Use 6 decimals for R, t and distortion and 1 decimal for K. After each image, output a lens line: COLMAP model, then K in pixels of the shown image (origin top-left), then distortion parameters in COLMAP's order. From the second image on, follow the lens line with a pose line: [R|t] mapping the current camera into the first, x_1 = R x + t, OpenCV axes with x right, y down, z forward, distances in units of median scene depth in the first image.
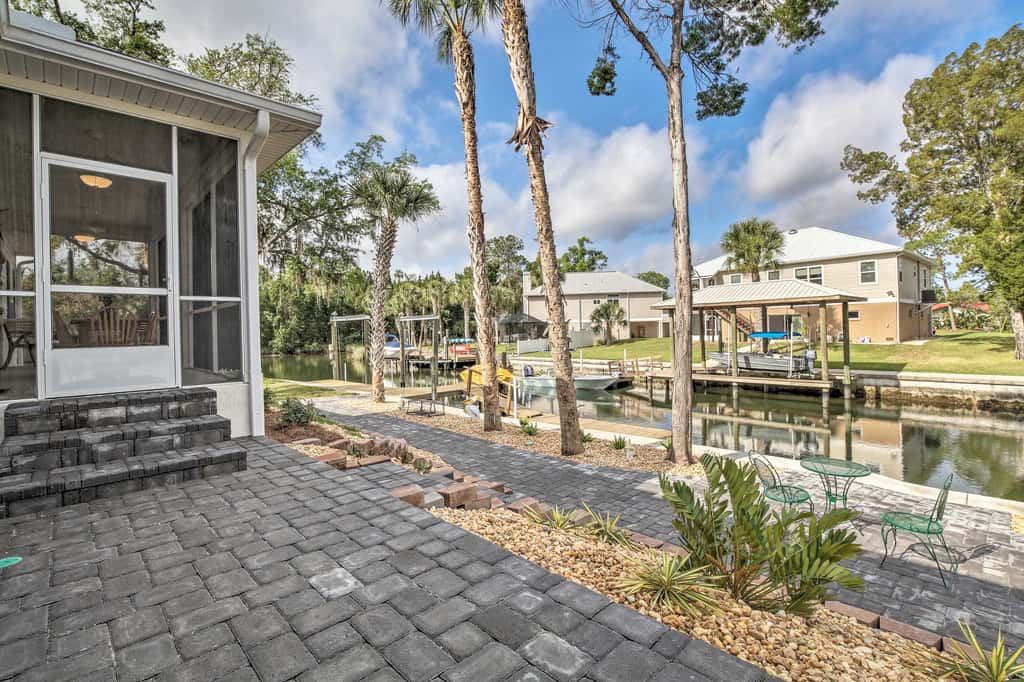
lens RADIAL K [[469.2, 0, 514.2], [0, 469.2, 333.9], [0, 0, 1]] dist [-0.011777, 0.000547]
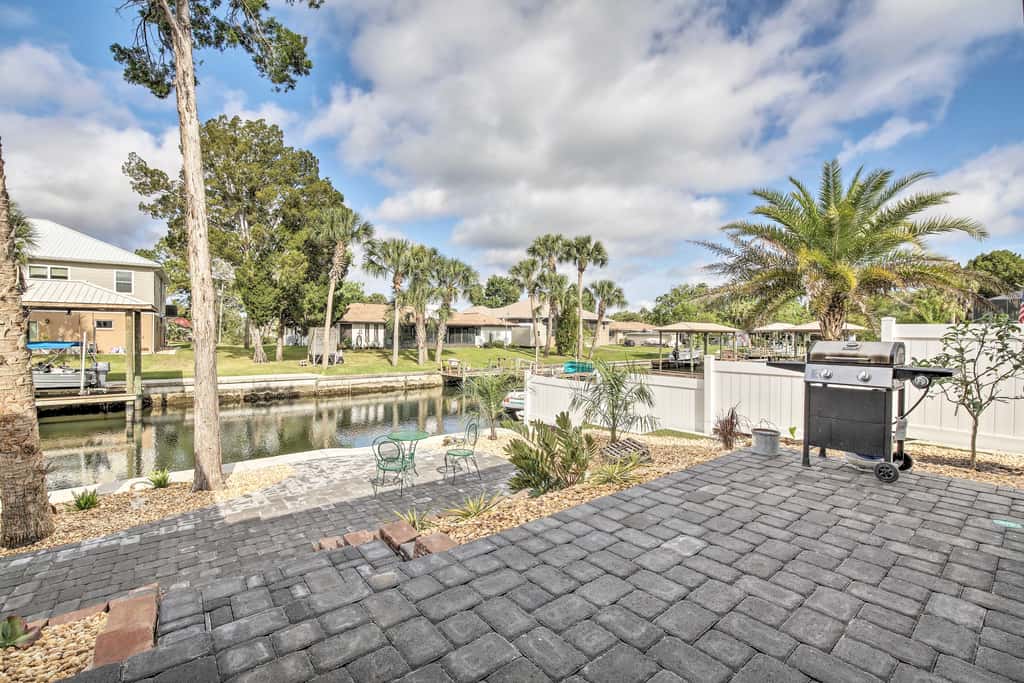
lens RADIAL K [[445.4, 0, 513.6], [0, 445.4, 343.7], [0, 0, 1]] dist [-0.012617, -0.000330]
pose [[0.087337, 0.003367, 0.996173, -0.145680], [-0.000962, 0.999994, -0.003295, 0.001795], [-0.996178, -0.000670, 0.087339, 0.125349]]
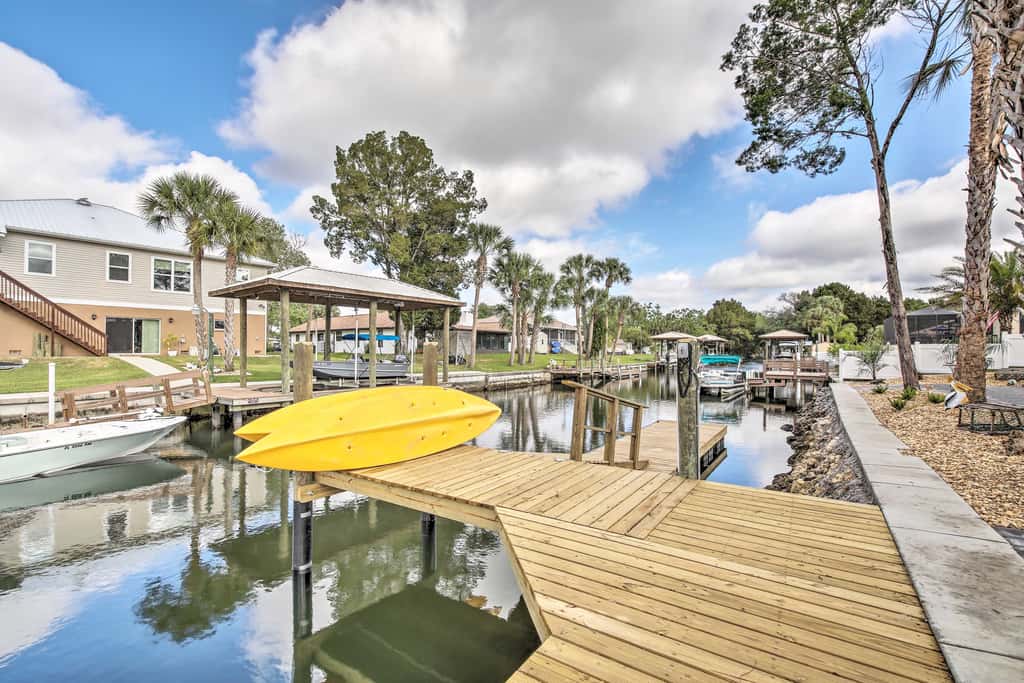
lens RADIAL K [[444.4, 0, 507.6], [0, 444.4, 344.4], [0, 0, 1]] dist [-0.010627, 0.000035]
pose [[-0.191525, 0.037863, 0.980757, -0.309903], [0.012474, 0.999269, -0.036142, 0.048806], [-0.981408, 0.005312, -0.191858, 0.935056]]
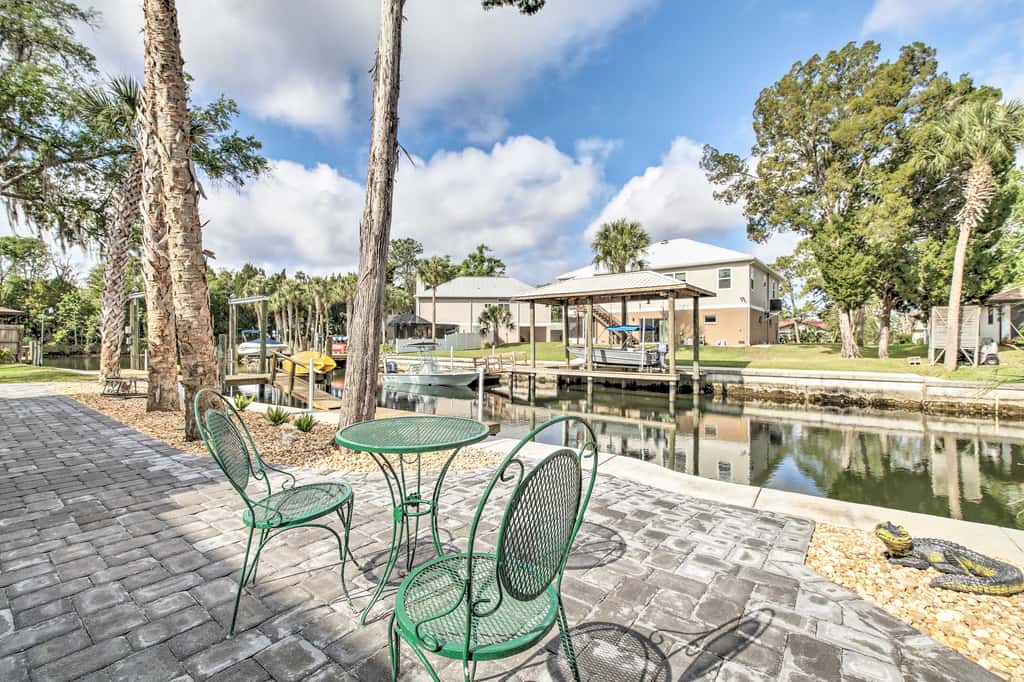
lens RADIAL K [[445.4, 0, 513.6], [0, 445.4, 343.2], [0, 0, 1]] dist [-0.012617, -0.000330]
pose [[0.983206, 0.026415, 0.180579, 0.156832], [-0.025433, 0.999646, -0.007752, 0.047235], [-0.180720, 0.003029, 0.983530, 0.137692]]
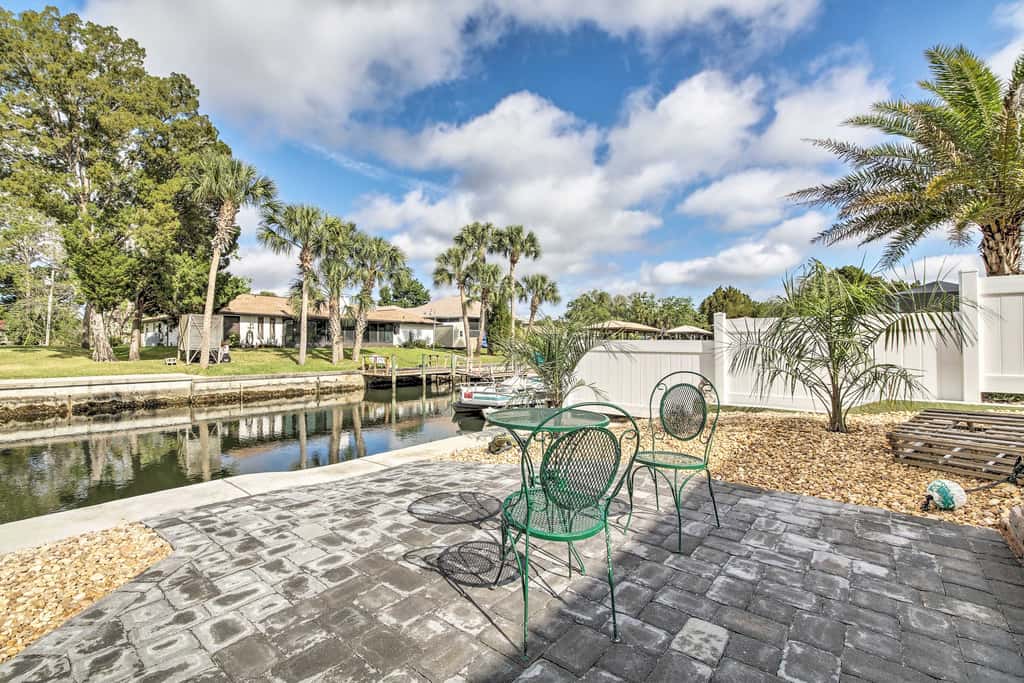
lens RADIAL K [[441.3, 0, 512.0], [0, 441.3, 341.5], [0, 0, 1]] dist [-0.012969, -0.000065]
pose [[-0.134510, 0.032426, 0.990382, 0.052387], [0.010347, 0.999456, -0.031318, 0.049237], [-0.990858, 0.006035, -0.134772, 0.246321]]
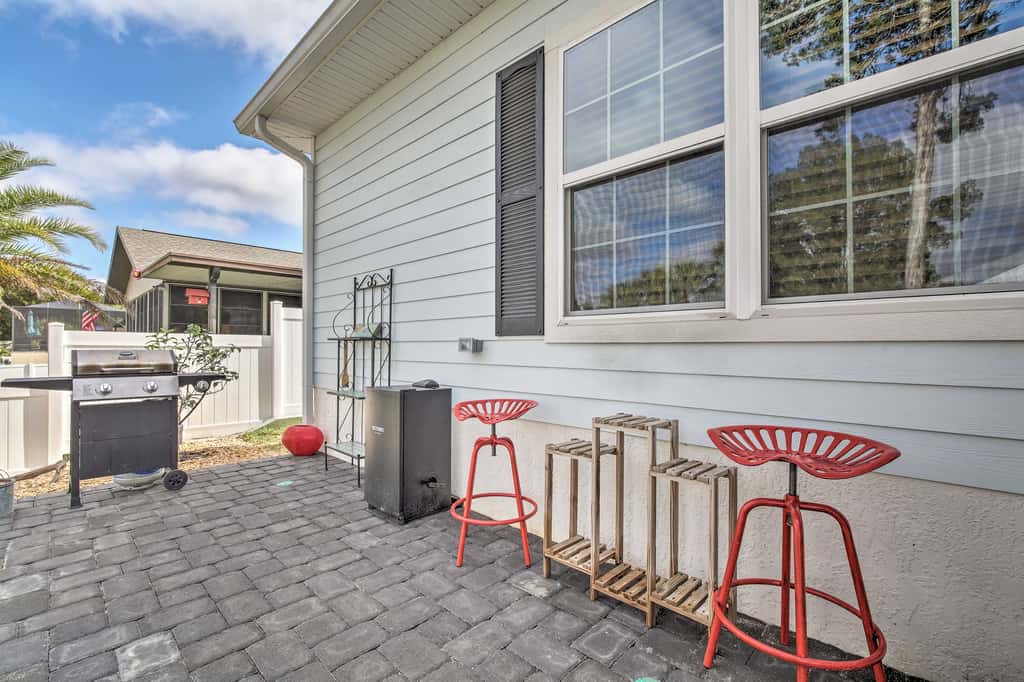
lens RADIAL K [[444.4, 0, 507.6], [0, 444.4, 343.9], [0, 0, 1]] dist [-0.010627, 0.000035]
pose [[-0.999481, 0.016393, -0.027748, -0.093127], [0.016371, 0.999865, 0.001027, 0.000318], [0.027761, 0.000573, -0.999614, 0.166448]]
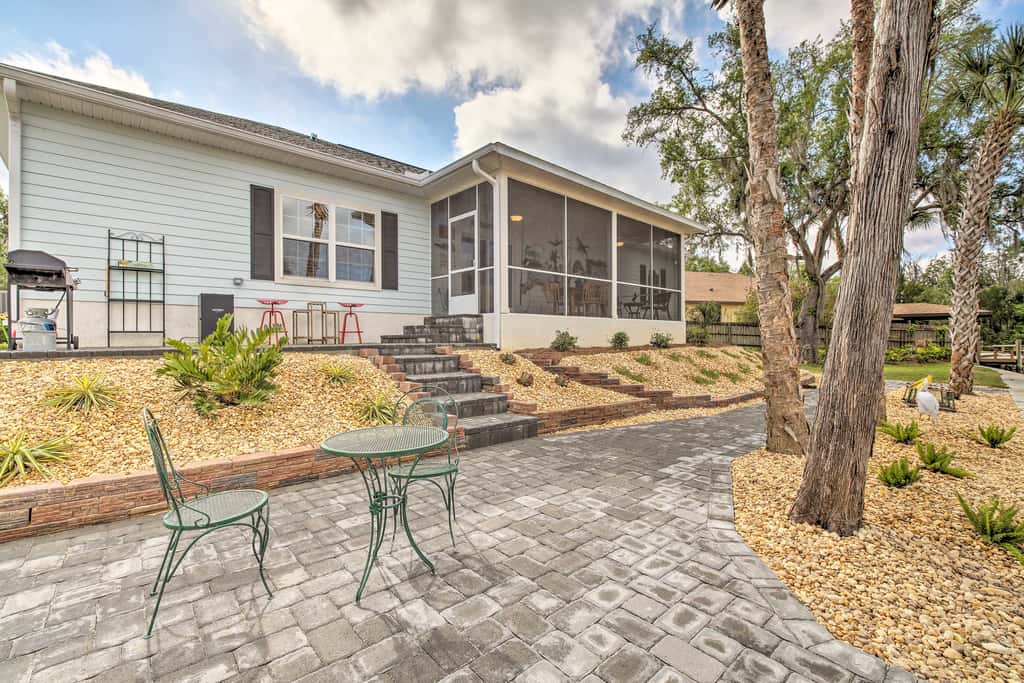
lens RADIAL K [[445.6, 0, 521.6], [0, 445.6, 340.4], [0, 0, 1]] dist [-0.001803, -0.000112]
pose [[-0.006345, 0.023142, -0.999712, 0.257314], [0.000468, 0.999732, 0.023140, 0.038740], [0.999980, -0.000321, -0.006354, 0.256437]]
